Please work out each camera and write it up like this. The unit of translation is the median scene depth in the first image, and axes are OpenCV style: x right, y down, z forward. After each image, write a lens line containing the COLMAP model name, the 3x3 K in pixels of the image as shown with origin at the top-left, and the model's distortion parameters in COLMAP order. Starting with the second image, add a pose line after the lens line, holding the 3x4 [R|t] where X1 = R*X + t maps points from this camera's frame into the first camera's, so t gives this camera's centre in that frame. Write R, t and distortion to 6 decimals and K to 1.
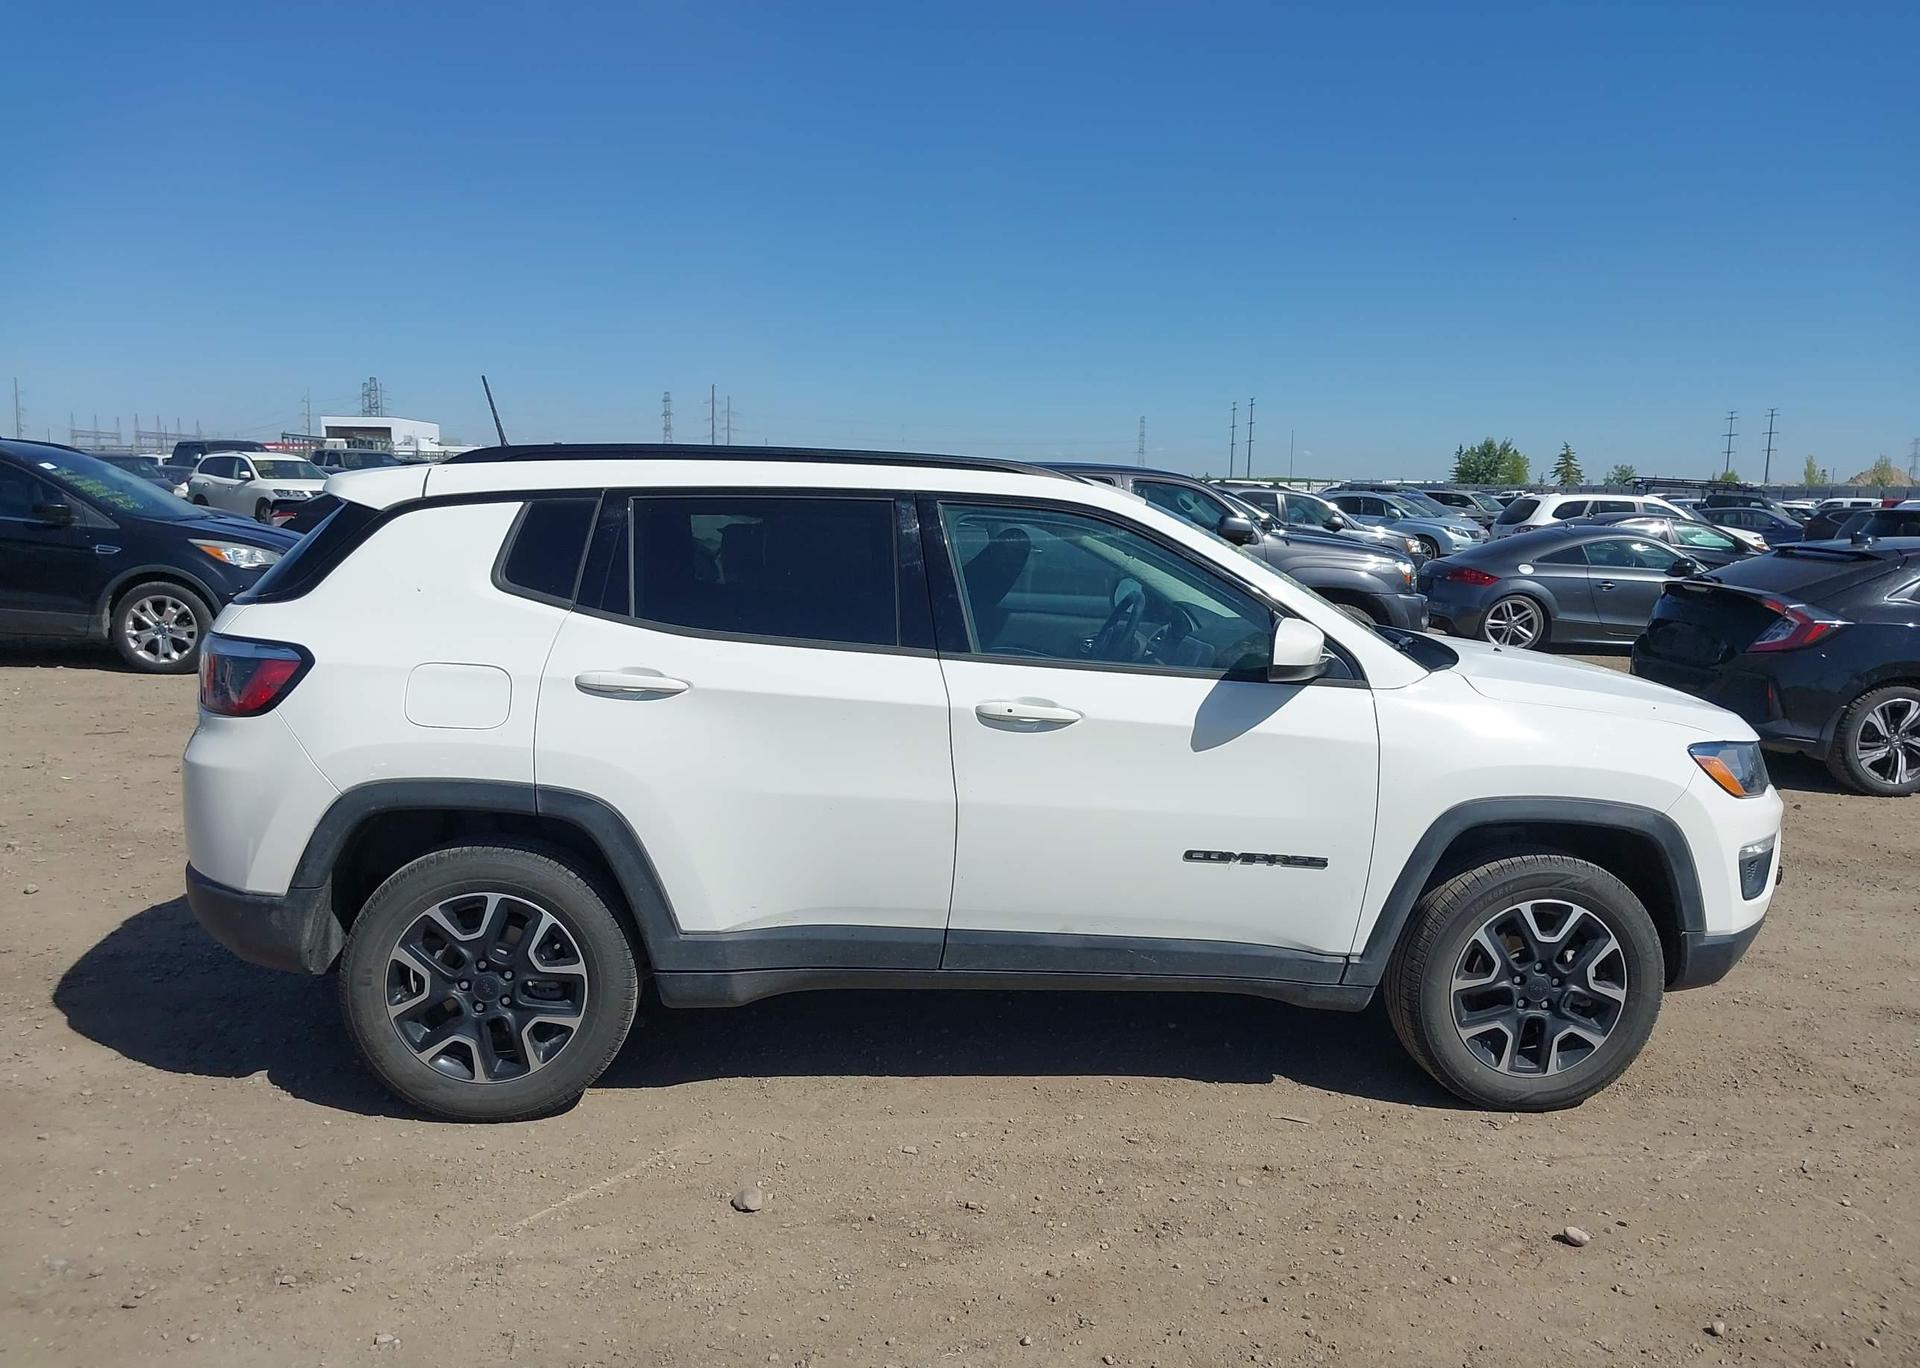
lens RADIAL K [[1495.8, 0, 973.6], [0, 1495.8, 660.4], [0, 0, 1]] dist [0.077206, -0.207224]
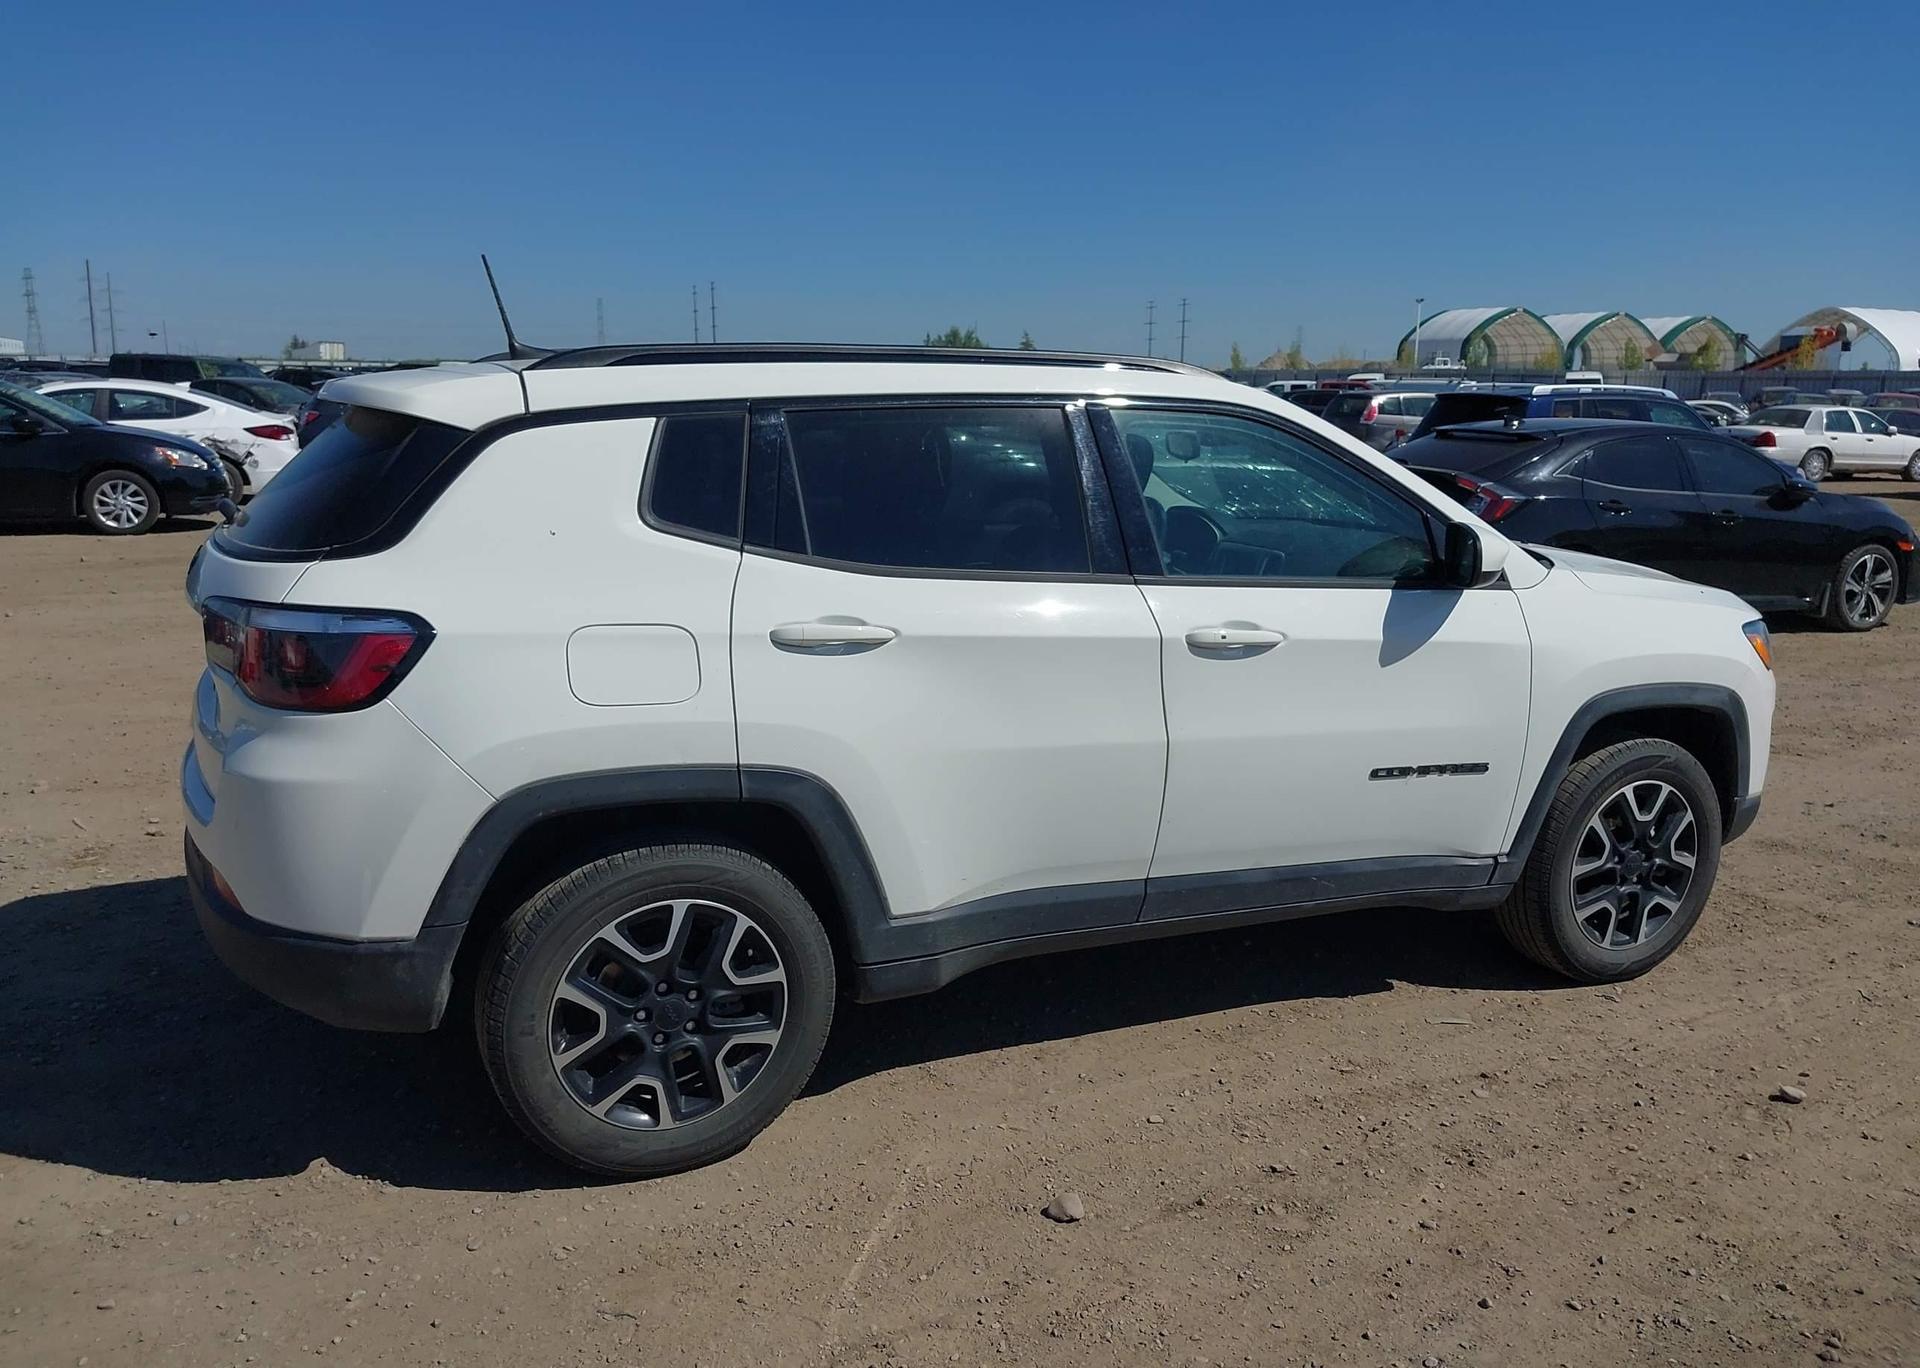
lens RADIAL K [[1517.4, 0, 960.0], [0, 1517.4, 684.0], [0, 0, 1]] dist [0.007112, -0.005097]
pose [[0.942273, -0.077257, 0.325812, -0.424116], [0.049465, 0.994460, 0.092752, -0.031184], [-0.331173, -0.071281, 0.940874, 0.175256]]
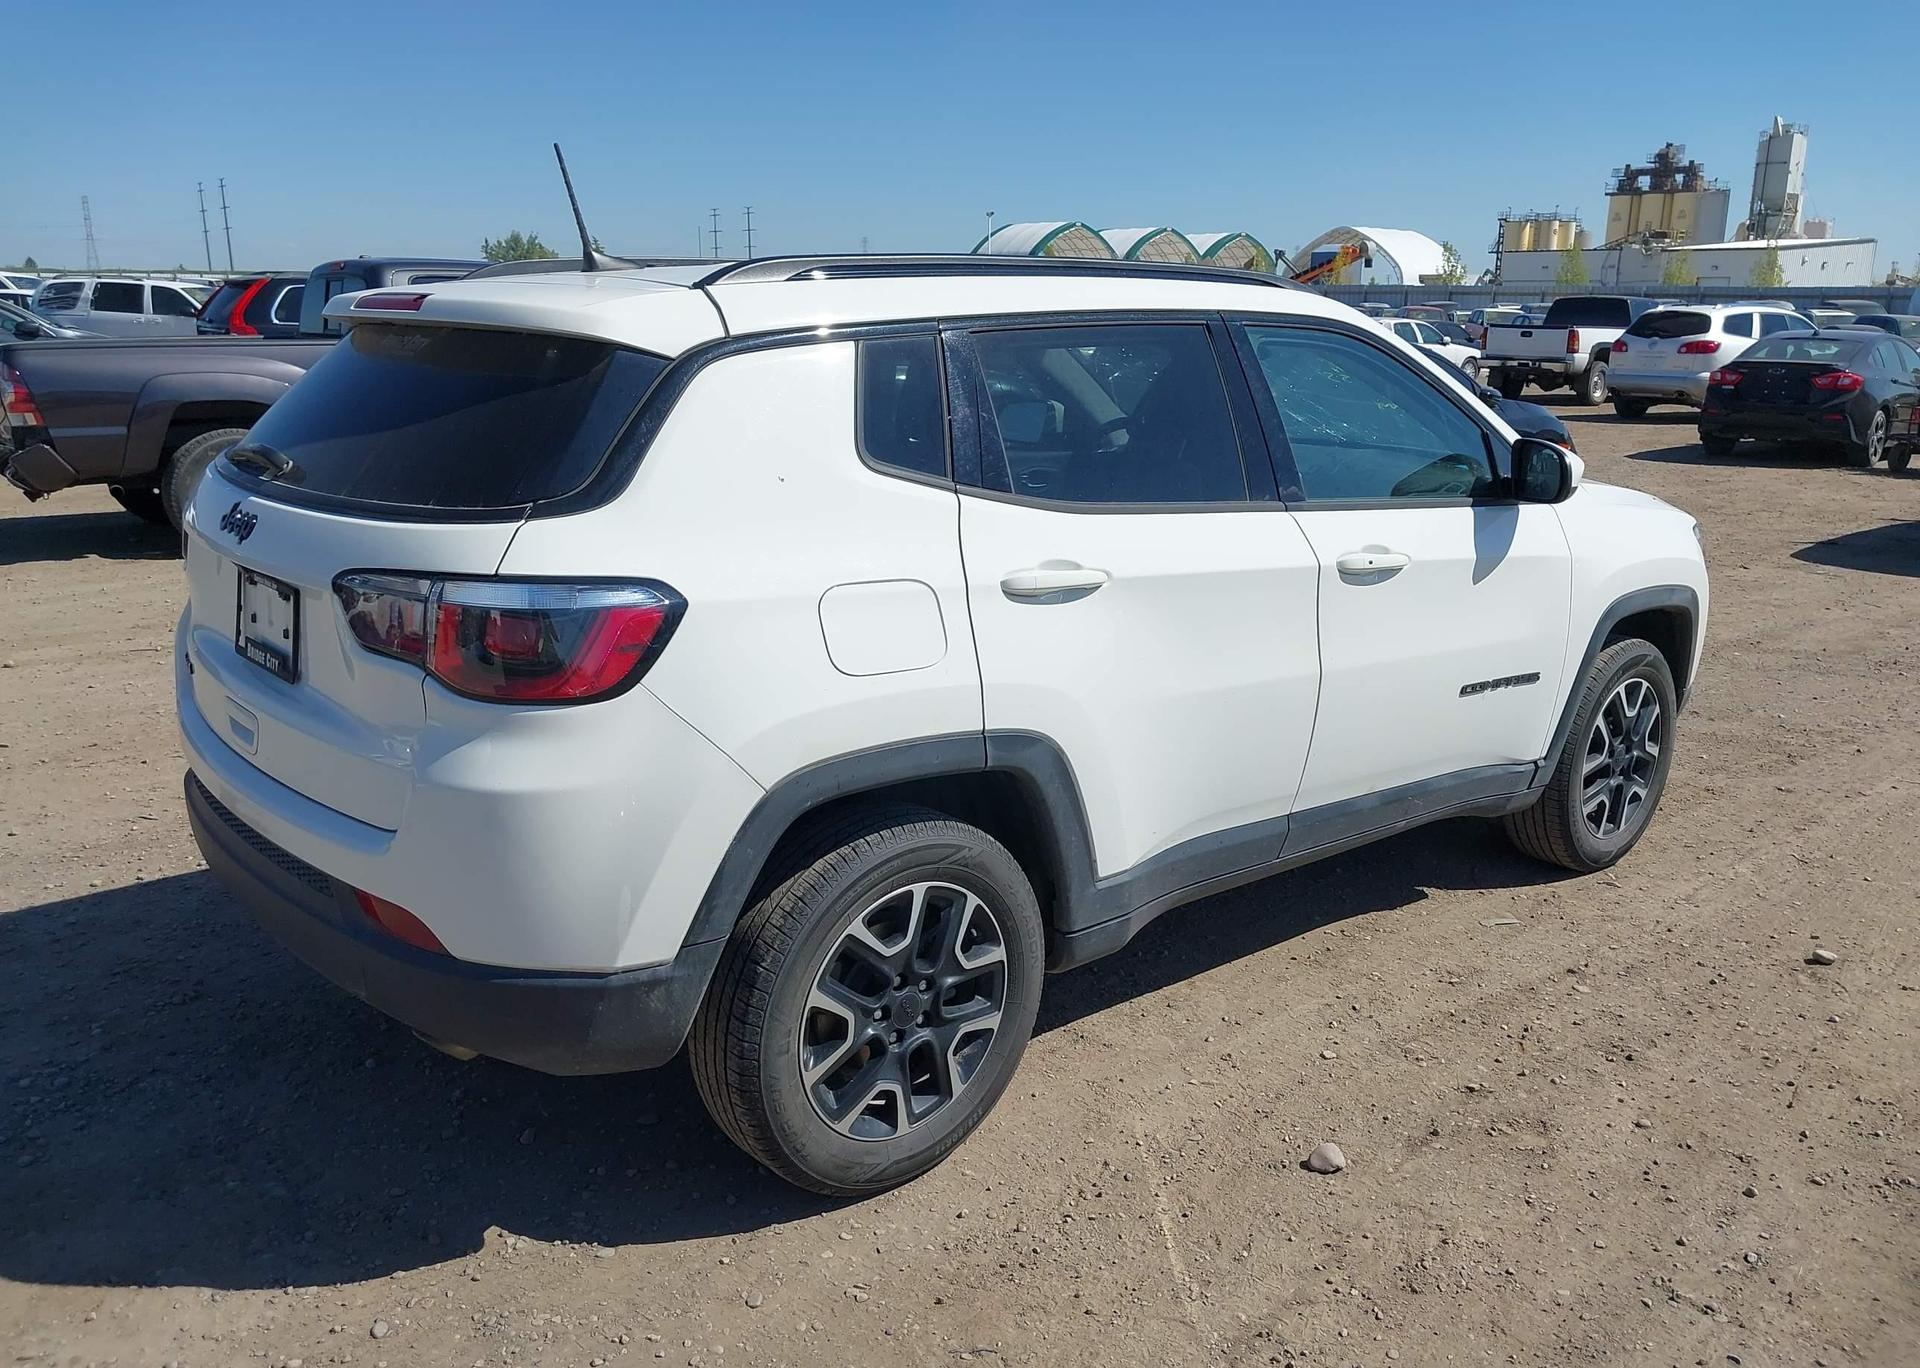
lens RADIAL K [[1513.3, 0, 960.0], [0, 1513.3, 684.0], [0, 0, 1]] dist [0.054397, -0.078448]
pose [[0.814685, -0.152198, 0.559575, -0.685612], [0.070991, 0.983862, 0.164242, -0.061274], [-0.575542, -0.094081, 0.812343, 0.384047]]
